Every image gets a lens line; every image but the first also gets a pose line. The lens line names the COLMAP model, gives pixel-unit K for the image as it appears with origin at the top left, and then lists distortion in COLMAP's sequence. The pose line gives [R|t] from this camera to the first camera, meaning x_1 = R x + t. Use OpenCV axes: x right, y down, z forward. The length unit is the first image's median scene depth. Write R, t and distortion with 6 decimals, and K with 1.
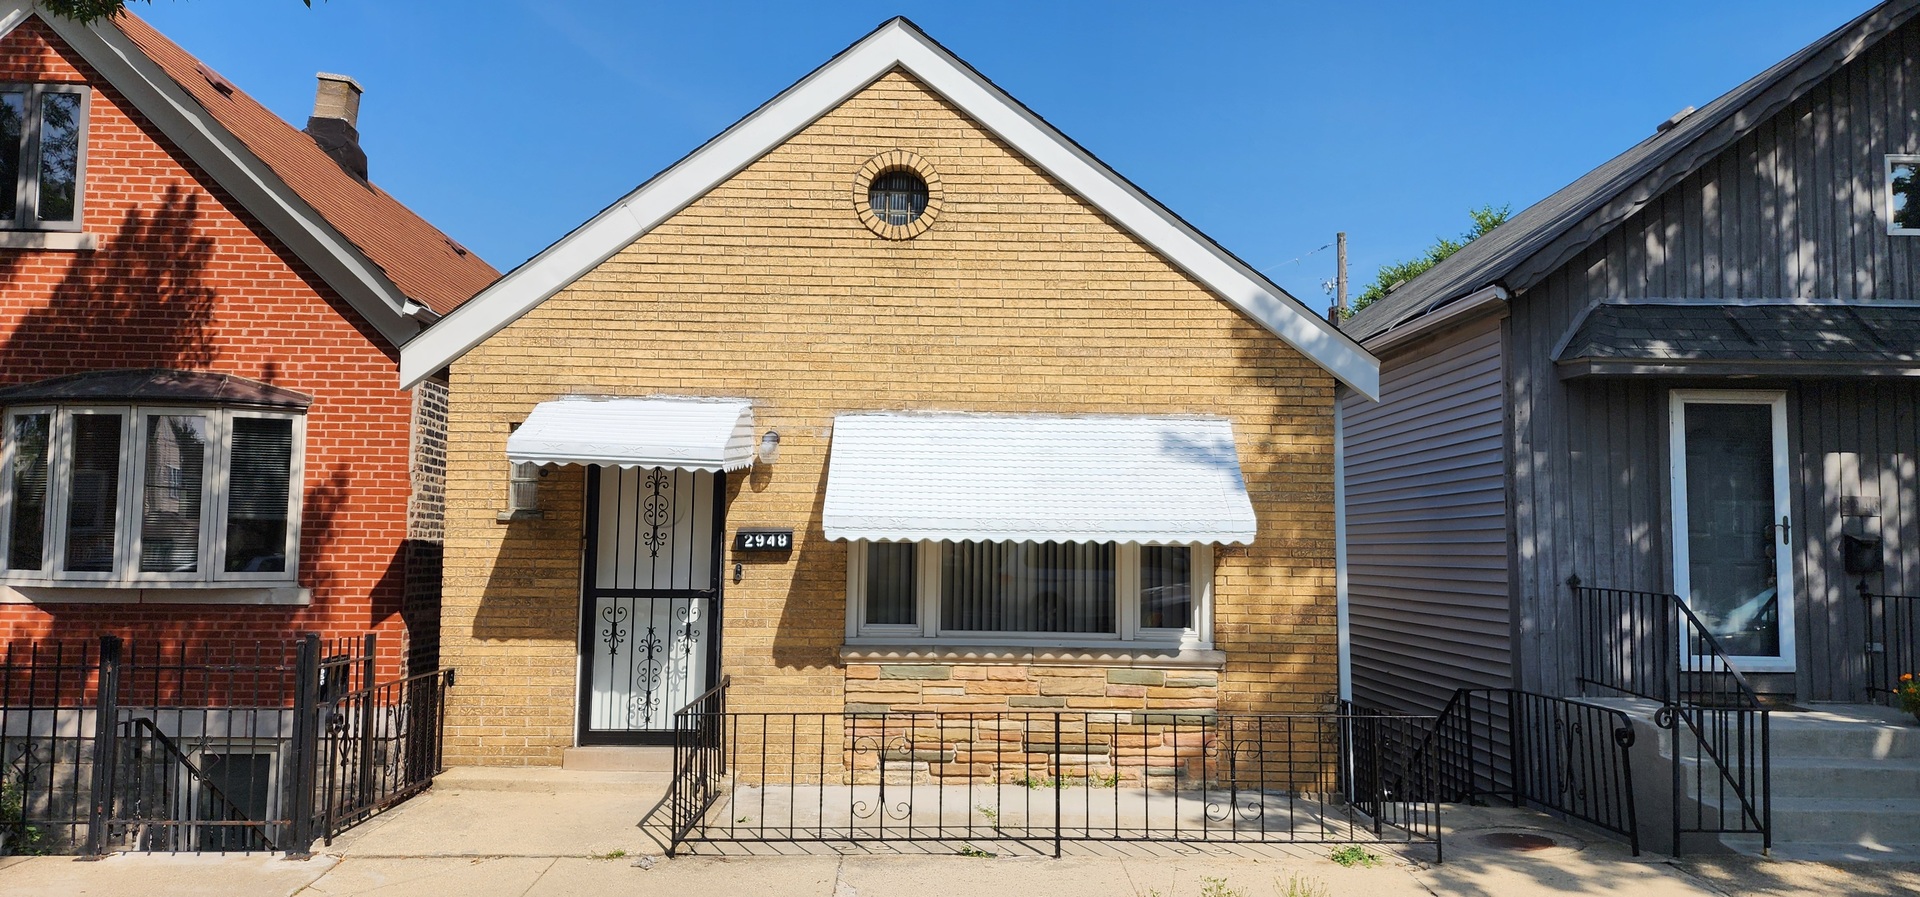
lens RADIAL K [[1292.2, 0, 966.9], [0, 1292.2, 459.5], [0, 0, 1]] dist [0.075792, -0.056623]
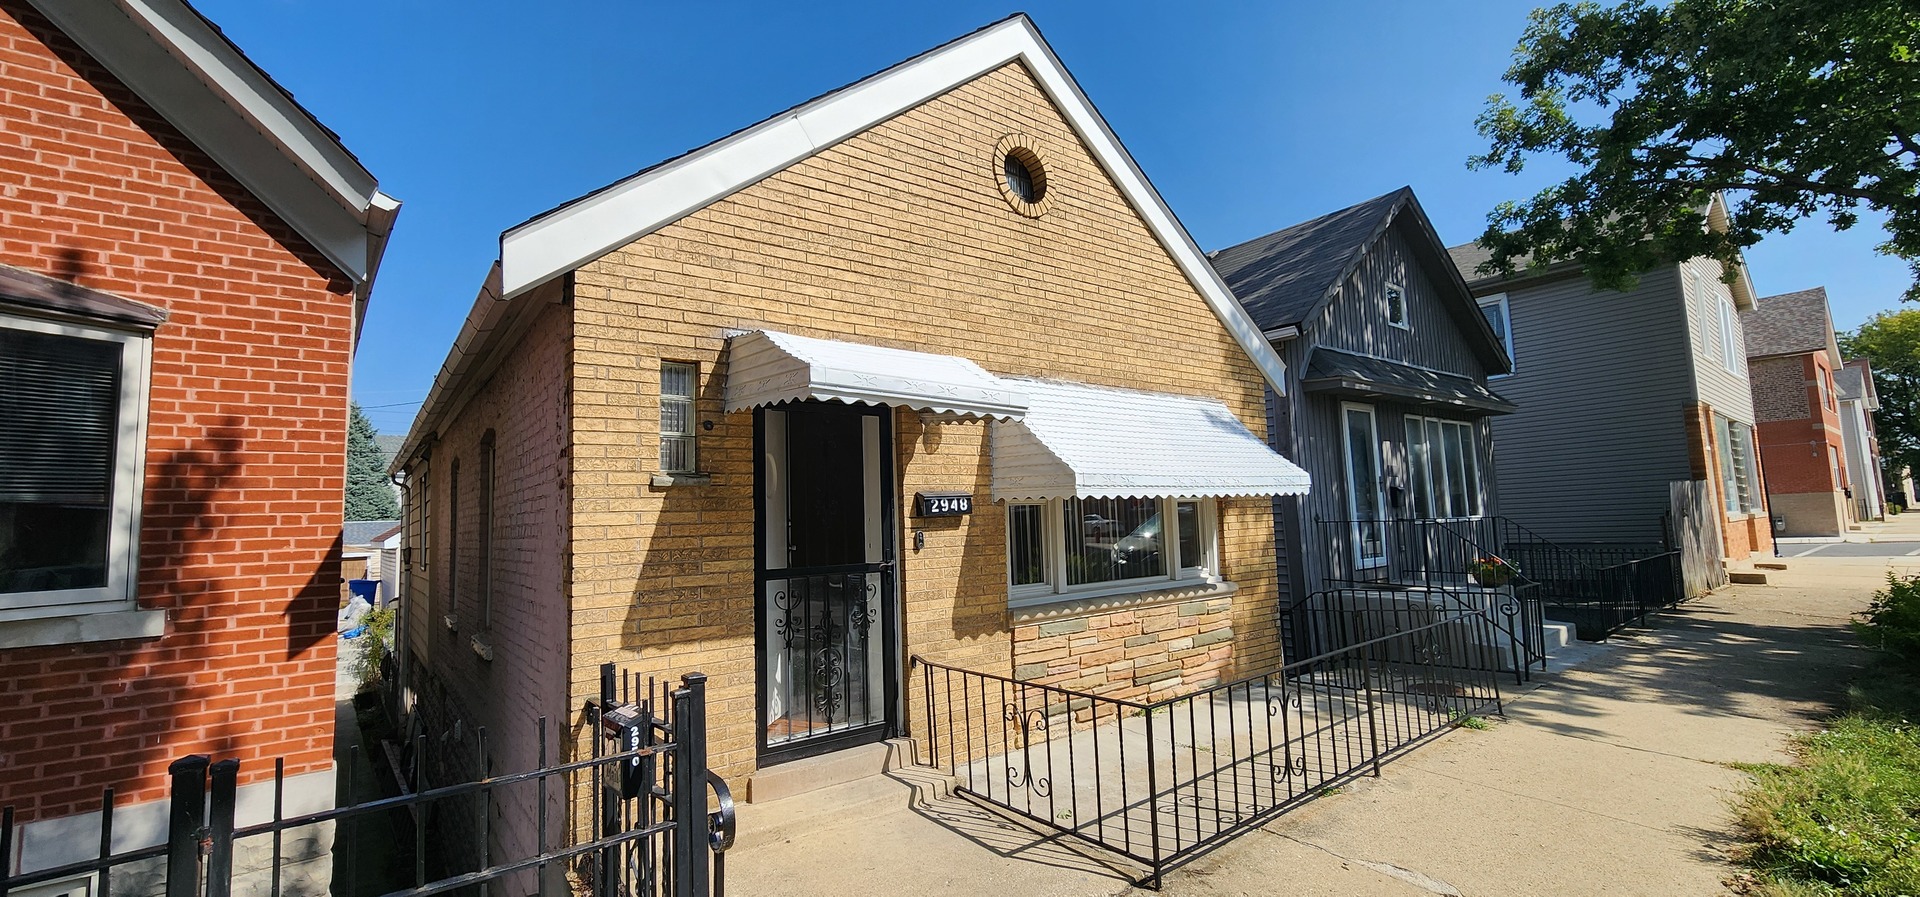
lens RADIAL K [[787.4, 0, 949.6], [0, 787.4, 449.2], [0, 0, 1]] dist [-0.001717, 0.003235]
pose [[0.801106, 0.015988, 0.598309, -0.482622], [0.006227, 0.999366, -0.035043, 0.041259], [-0.598490, 0.031799, 0.800499, 0.528163]]
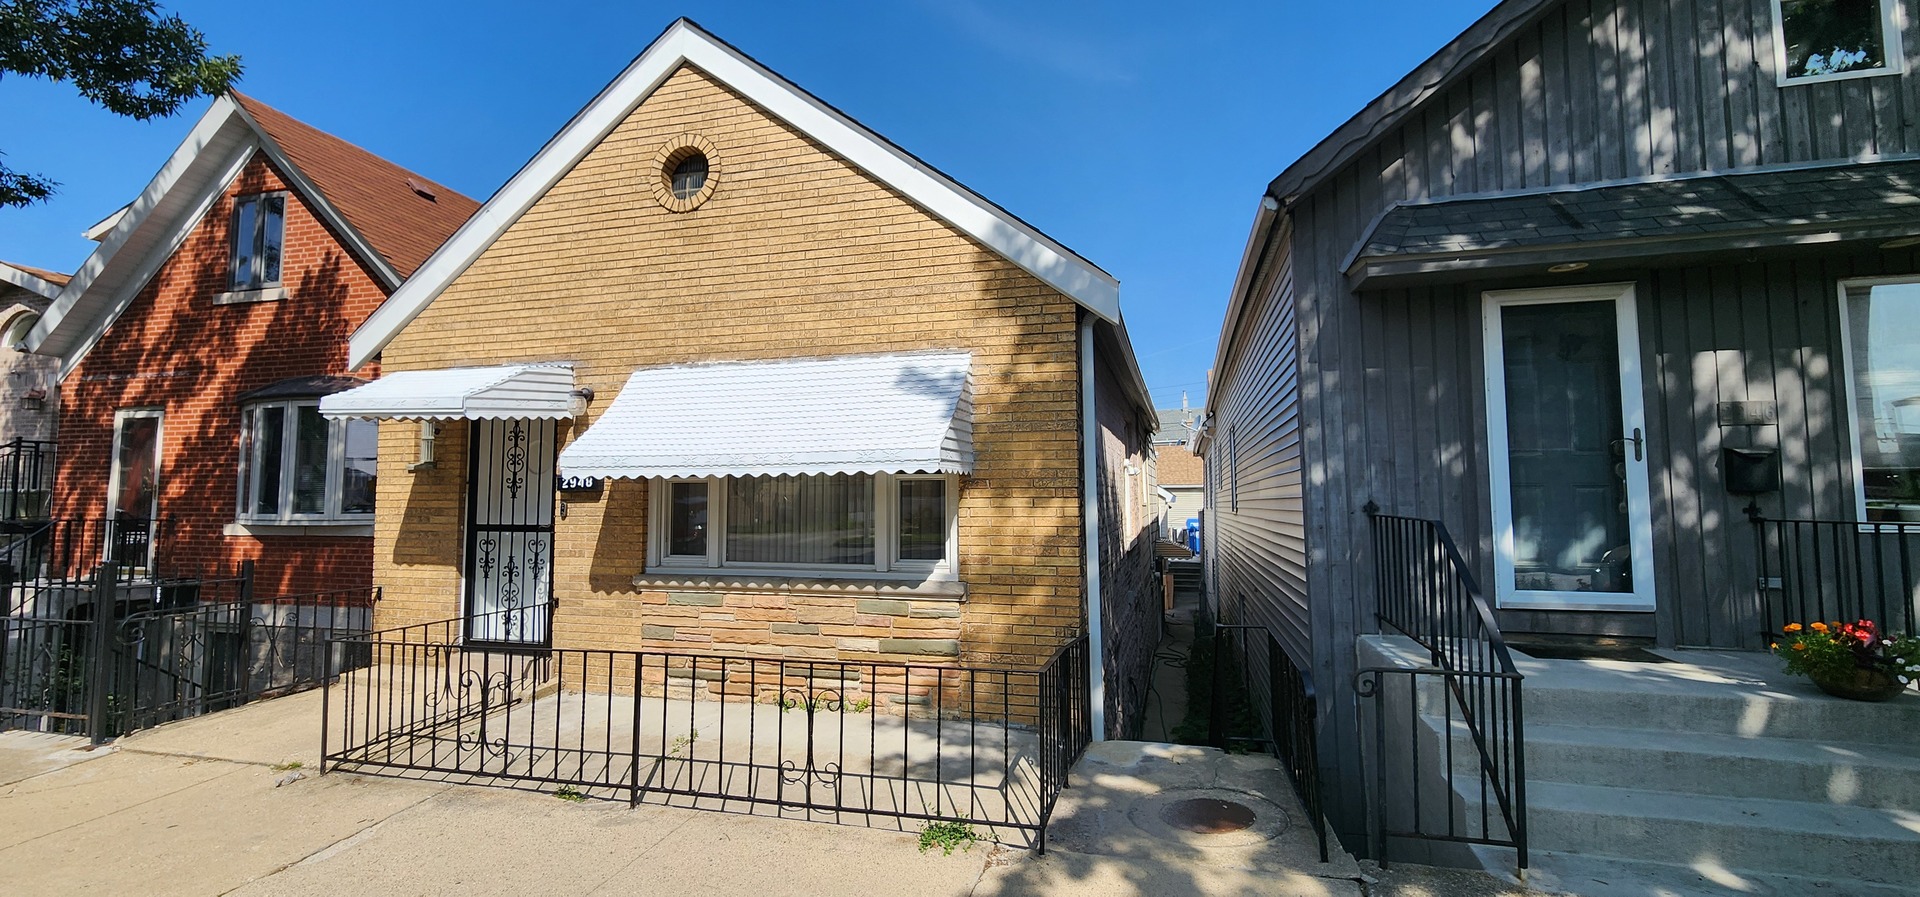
lens RADIAL K [[787.4, 0, 955.3], [0, 787.4, 447.3], [0, 0, 1]] dist [-0.001717, 0.003235]
pose [[0.960546, -0.033282, -0.276122, 0.352452], [0.032673, 0.999443, -0.006804, 0.046137], [0.276195, -0.002486, 0.961098, 0.406570]]
